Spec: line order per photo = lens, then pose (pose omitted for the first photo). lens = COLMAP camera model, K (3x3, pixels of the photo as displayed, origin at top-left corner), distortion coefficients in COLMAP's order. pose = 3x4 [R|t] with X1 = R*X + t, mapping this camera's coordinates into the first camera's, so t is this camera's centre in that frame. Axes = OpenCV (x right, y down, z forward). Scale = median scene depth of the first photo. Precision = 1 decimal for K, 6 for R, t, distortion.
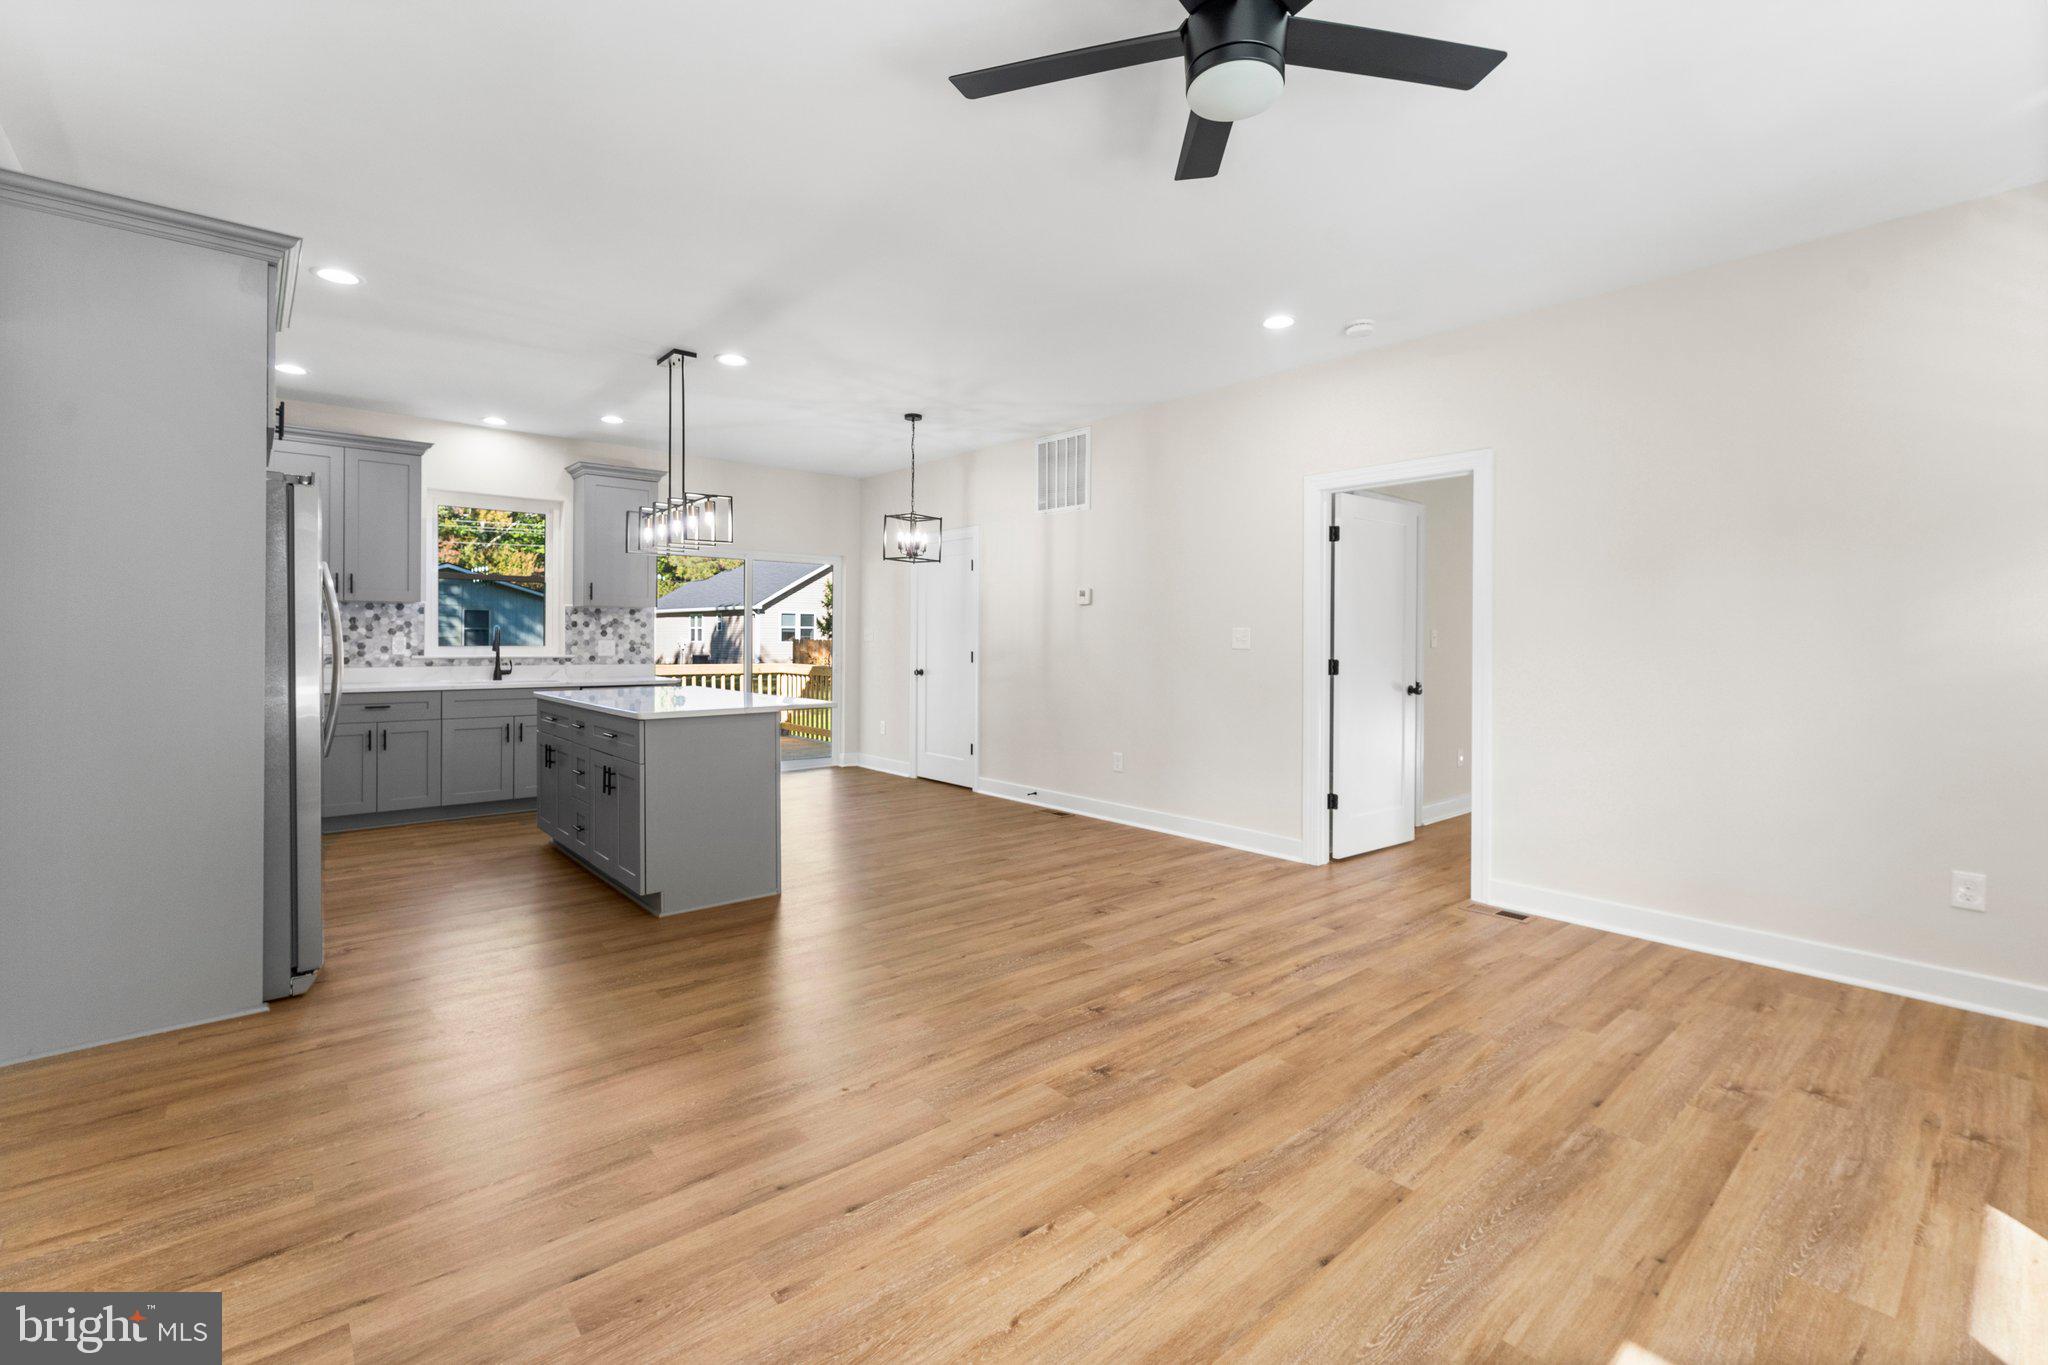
lens RADIAL K [[890.5, 0, 1027.3], [0, 890.5, 643.0], [0, 0, 1]] dist [0.000659, -0.000045]
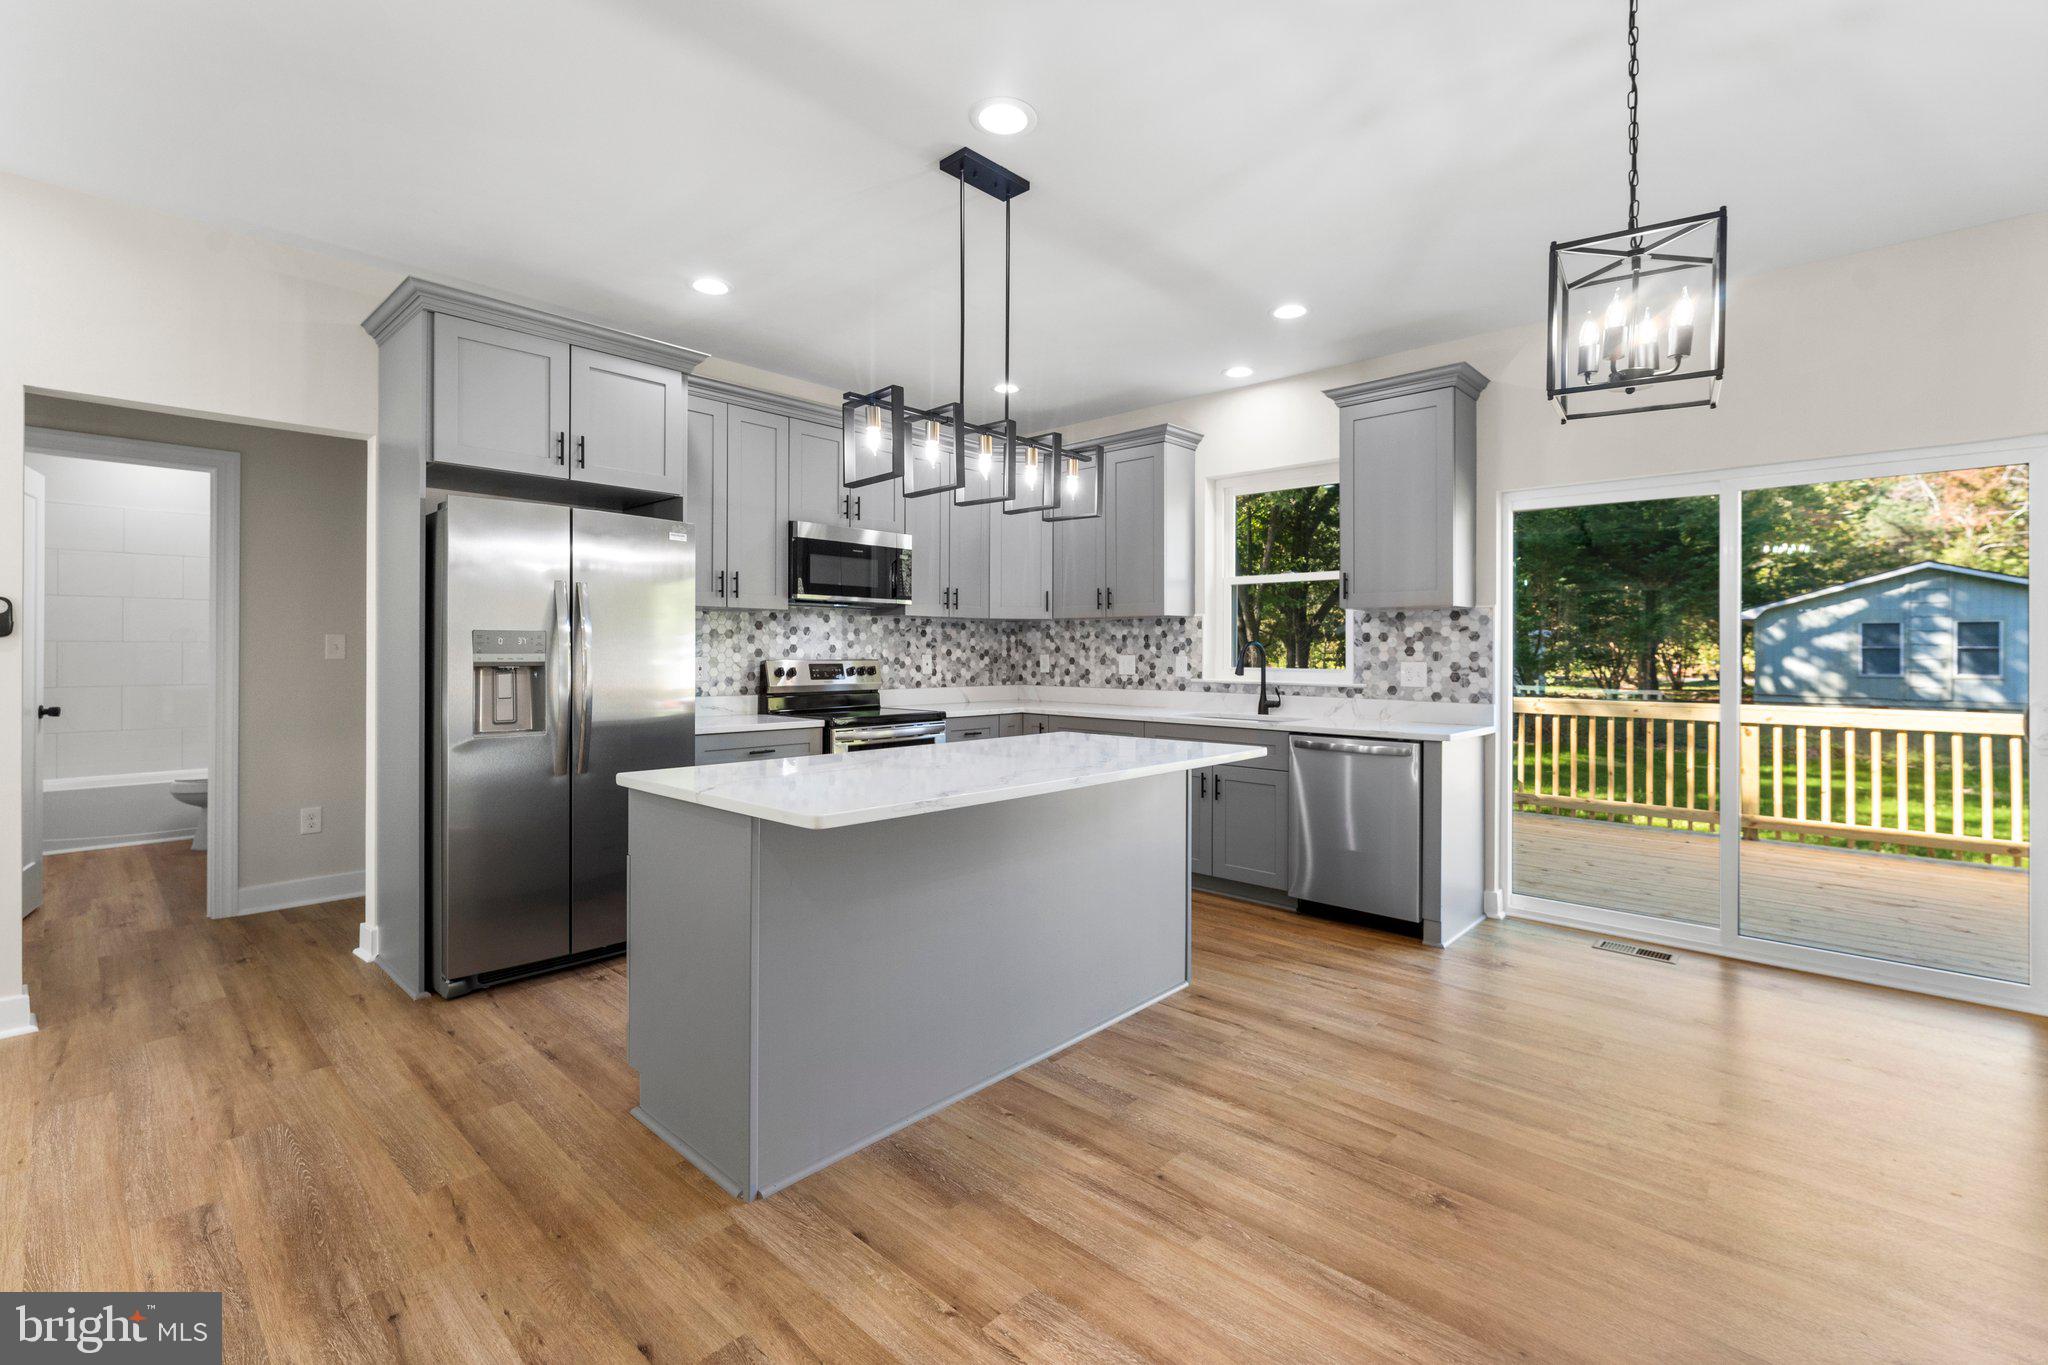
lens RADIAL K [[897.8, 0, 1020.9], [0, 897.8, 650.3], [0, 0, 1]] dist [-0.000711, -0.000320]
pose [[0.102614, -0.006522, -0.994700, 0.146062], [-0.008845, 0.999933, -0.007469, -0.004775], [0.994682, 0.009565, 0.102549, 0.759089]]
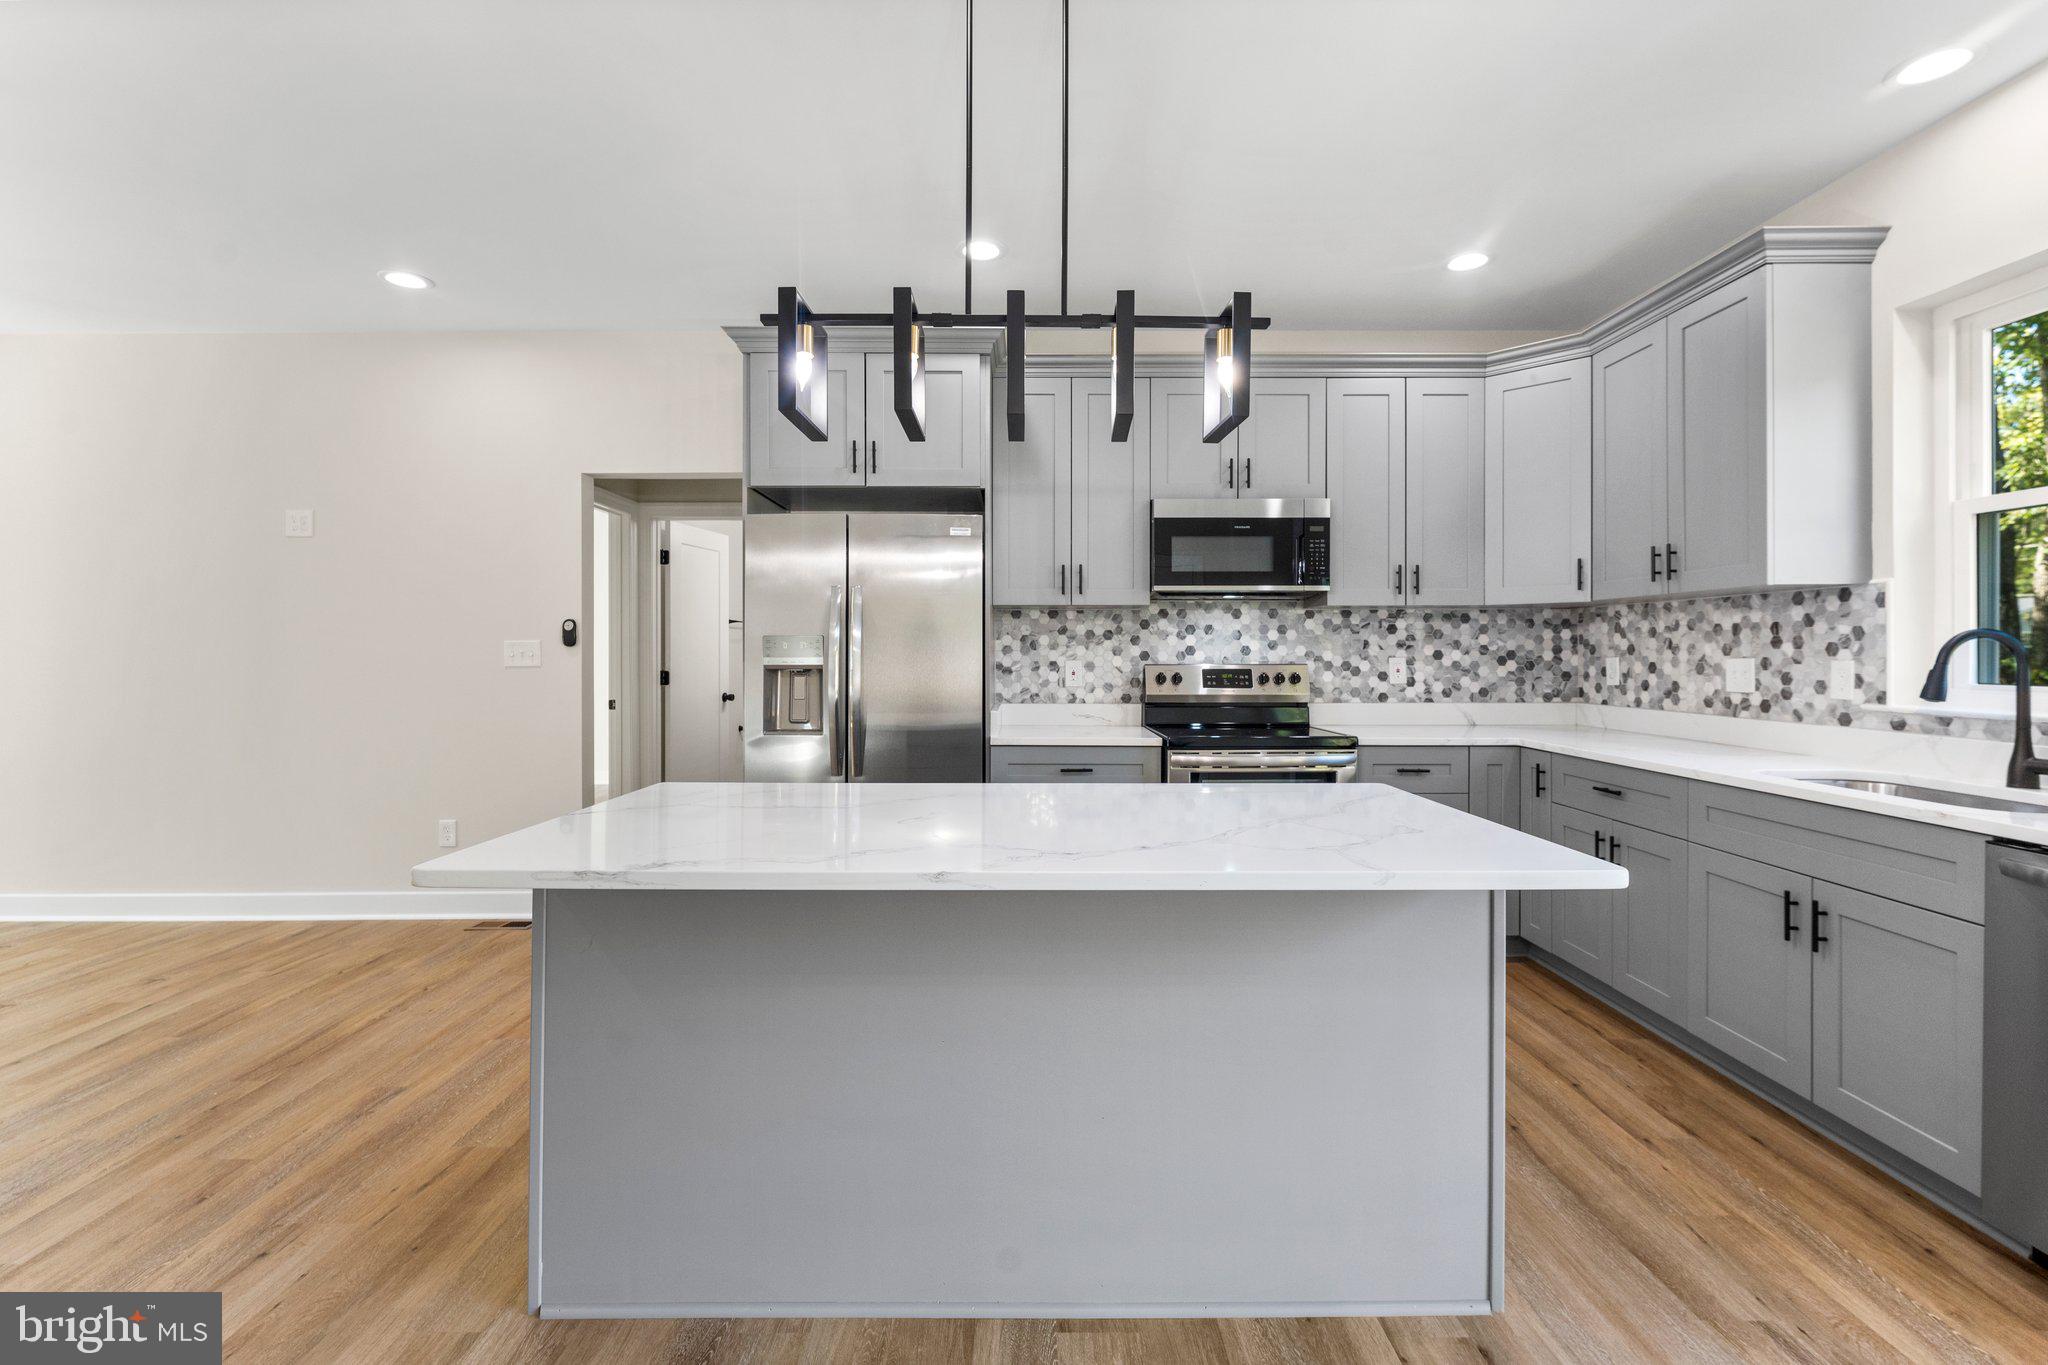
lens RADIAL K [[885.3, 0, 1023.2], [0, 885.3, 656.8], [0, 0, 1]] dist [-0.001421, -0.000282]
pose [[-0.657235, -0.001854, -0.753683, -0.087221], [-0.007068, 0.999968, 0.003704, -0.007593], [0.753652, 0.007761, -0.657227, 0.985702]]
